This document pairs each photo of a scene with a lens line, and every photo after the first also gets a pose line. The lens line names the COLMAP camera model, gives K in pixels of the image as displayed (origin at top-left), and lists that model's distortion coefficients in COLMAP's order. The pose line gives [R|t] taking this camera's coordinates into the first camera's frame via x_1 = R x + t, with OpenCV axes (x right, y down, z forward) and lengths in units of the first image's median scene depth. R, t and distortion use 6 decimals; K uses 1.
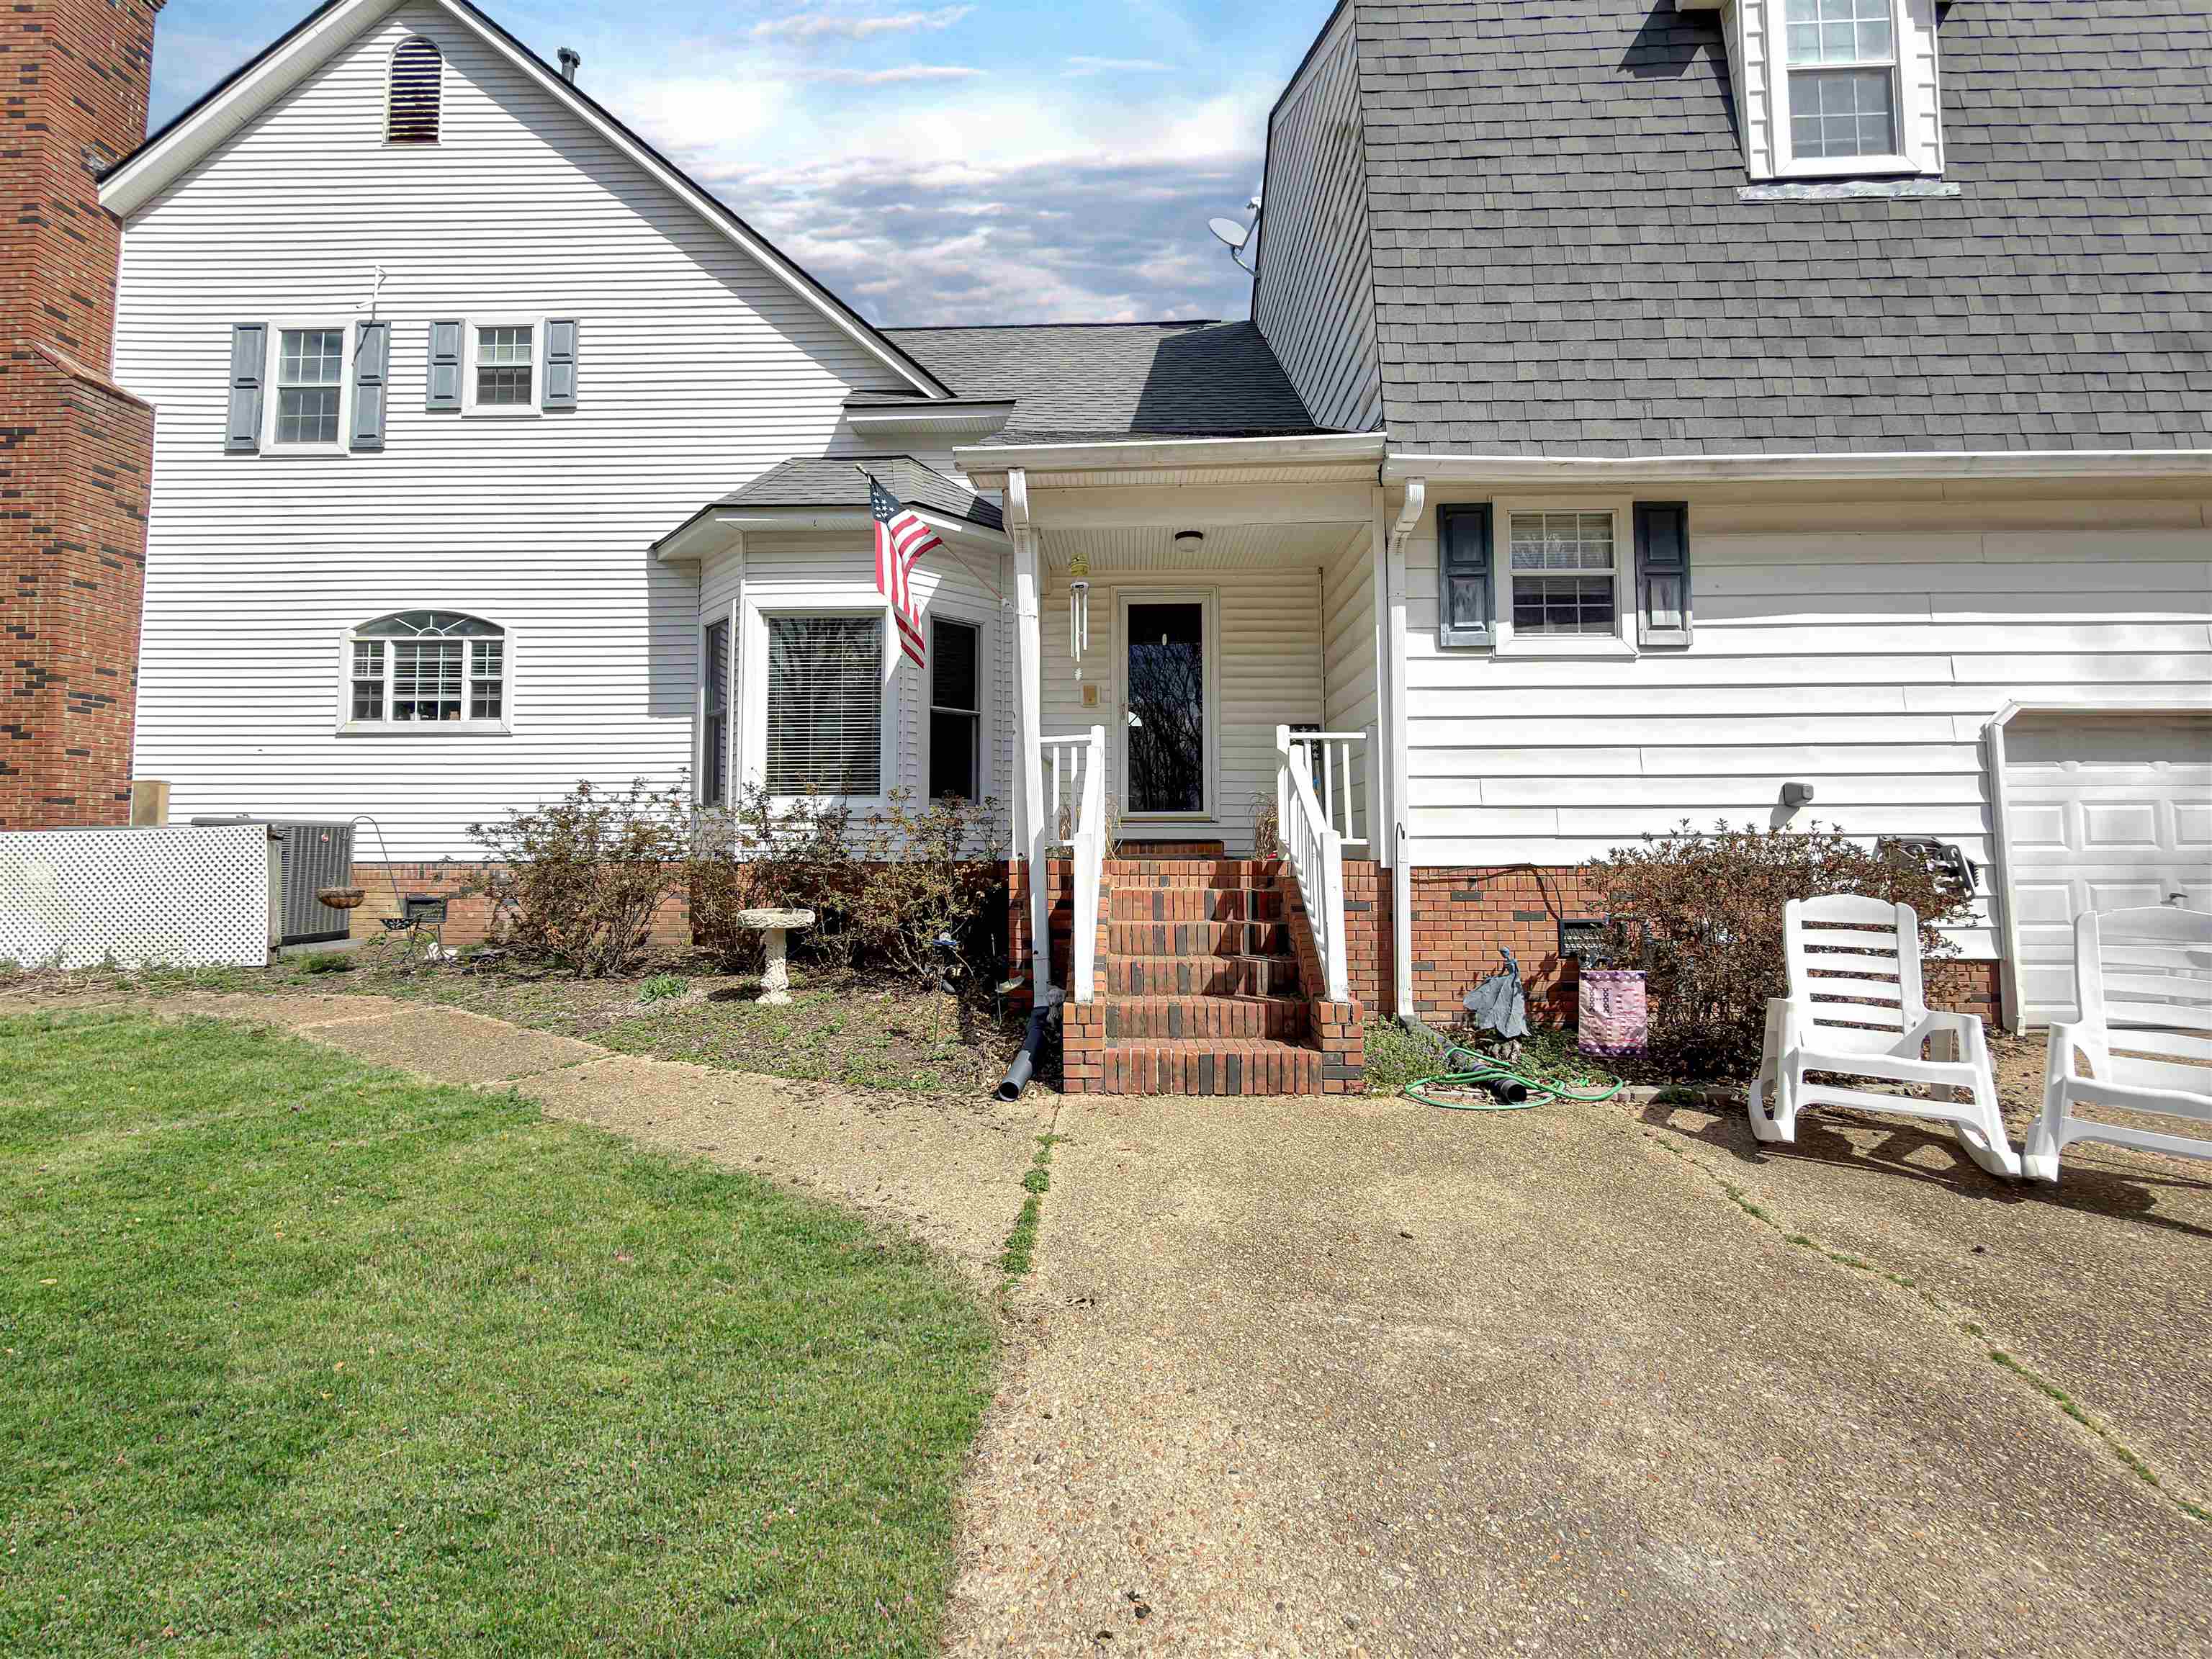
lens RADIAL K [[894.3, 0, 1097.1], [0, 894.3, 830.5], [0, 0, 1]] dist [0.001384, -0.000125]
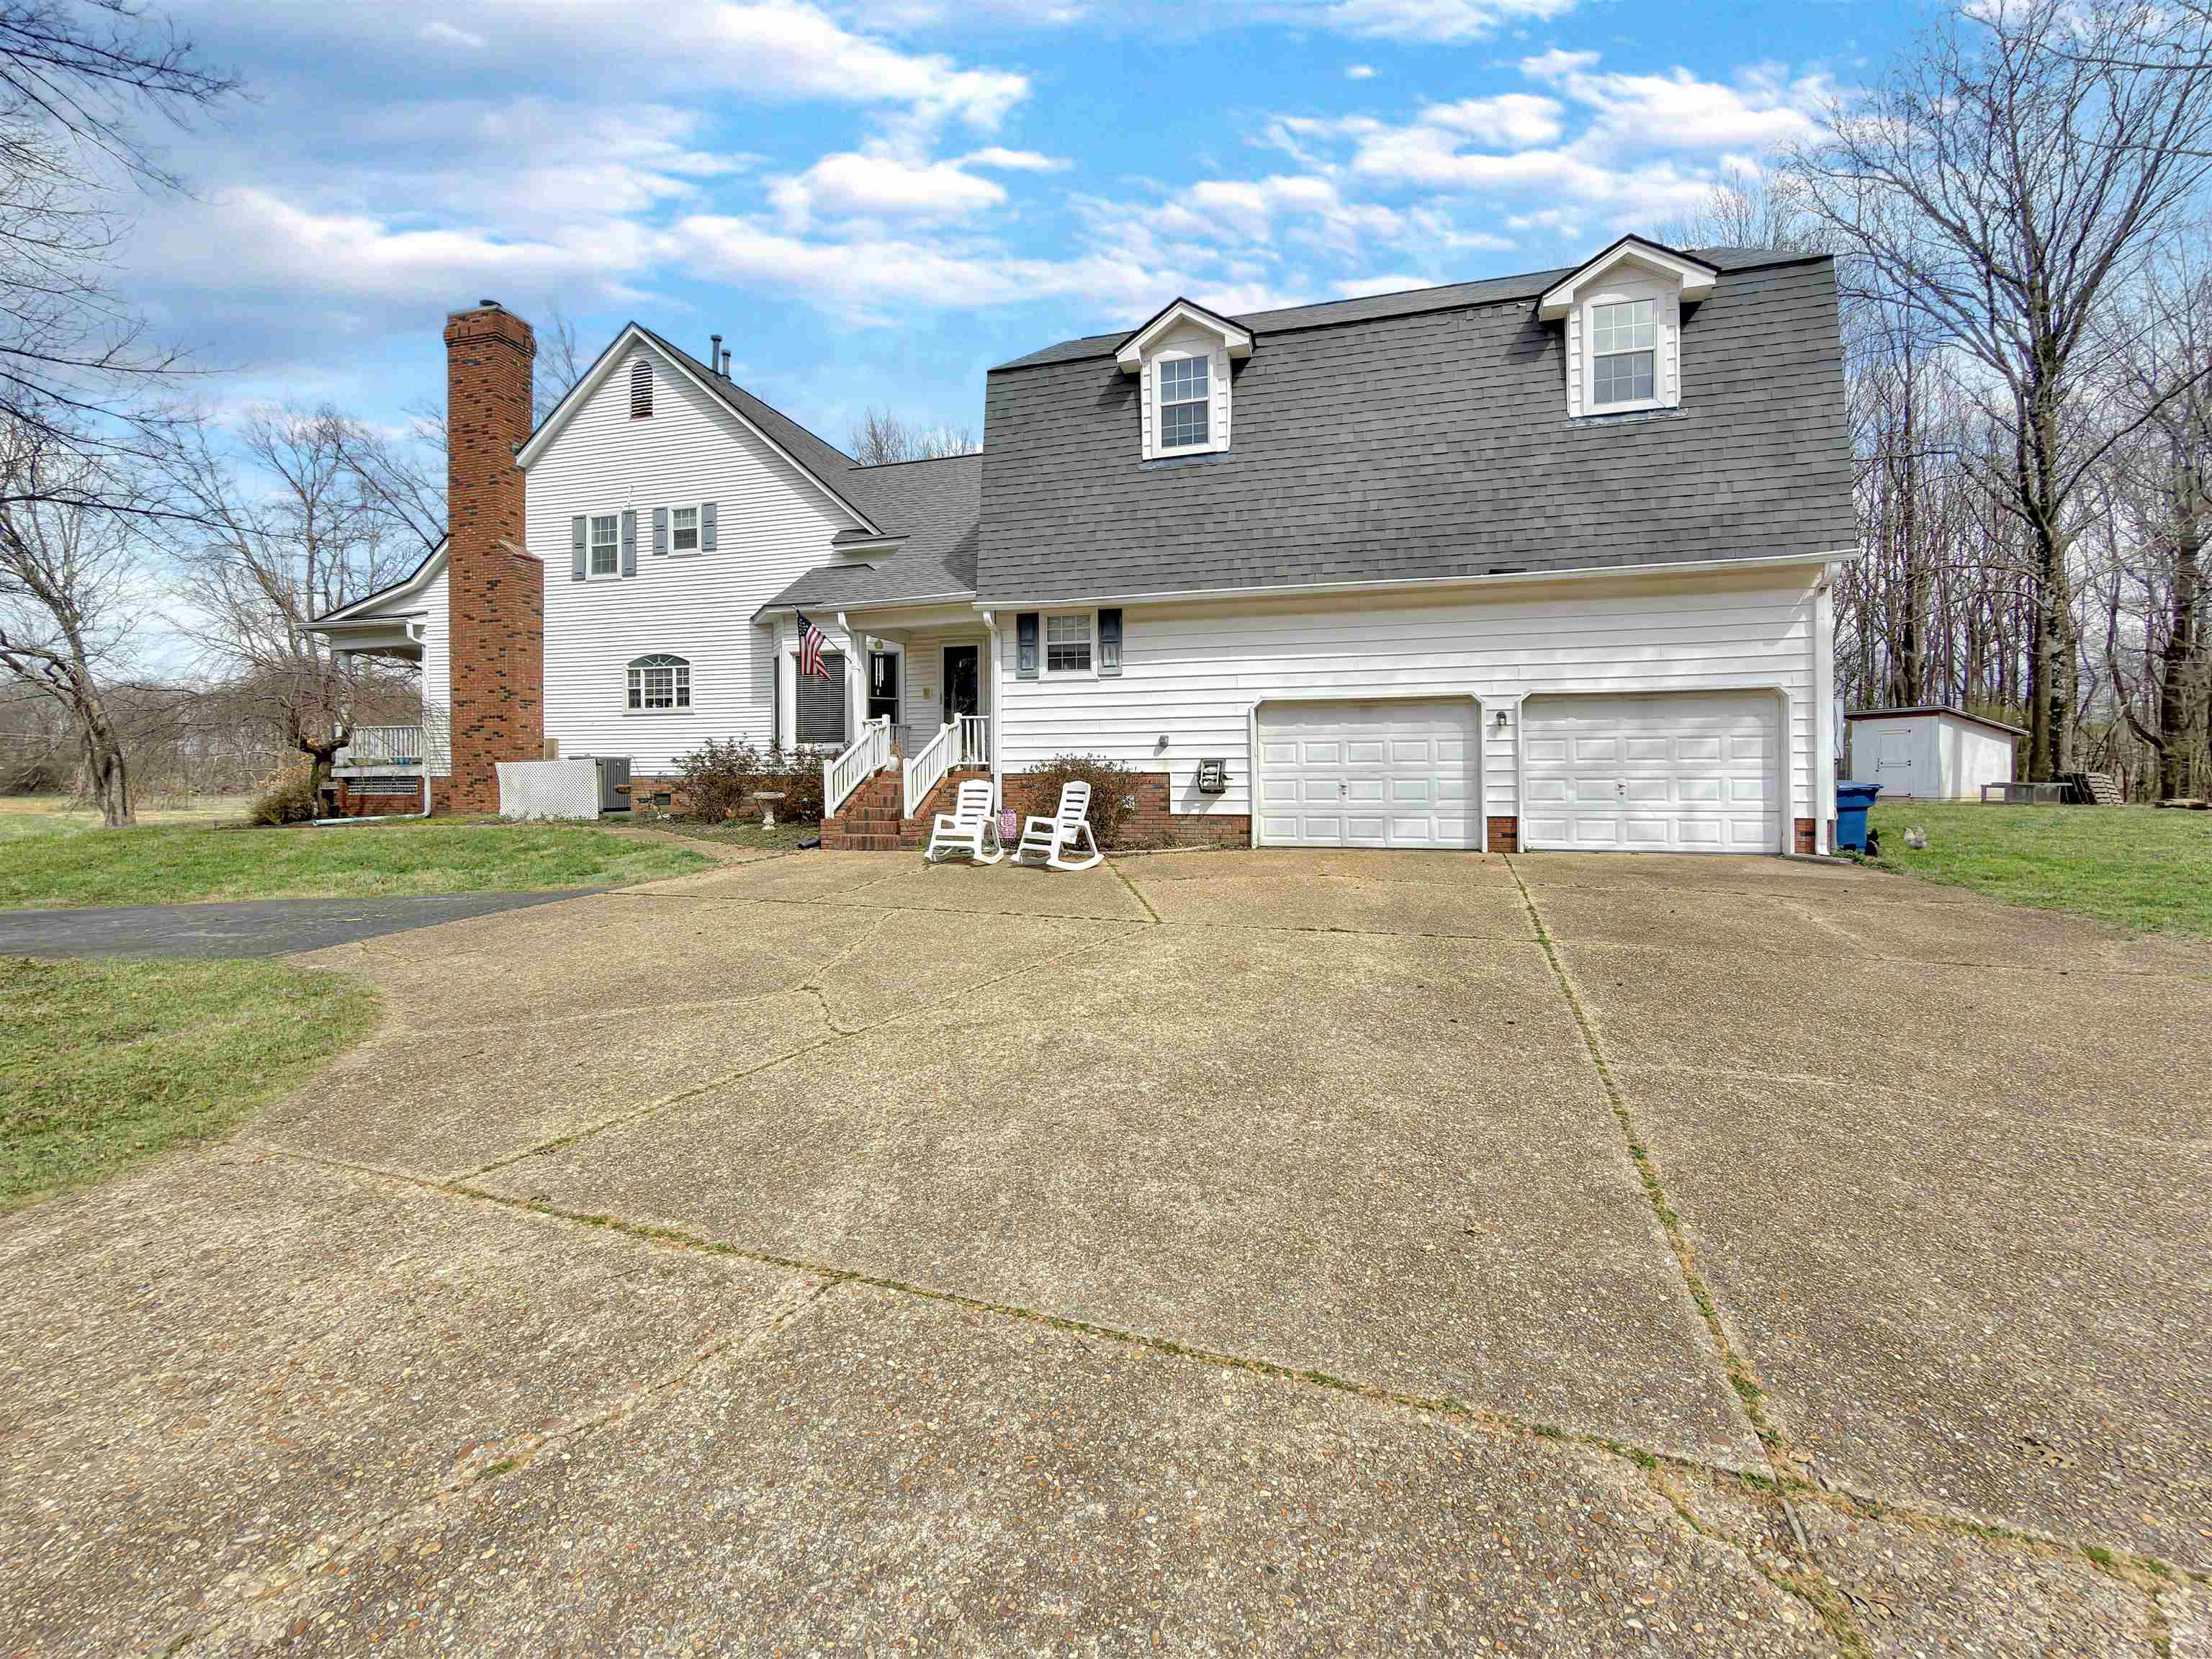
lens RADIAL K [[894.3, 0, 1116.3], [0, 894.3, 820.6], [0, 0, 1]] dist [0.001384, -0.000125]
pose [[0.972003, 0.009112, -0.234793, 0.829773], [0.007575, 0.997513, 0.070074, 0.000683], [0.234847, -0.069891, 0.969516, -0.839888]]
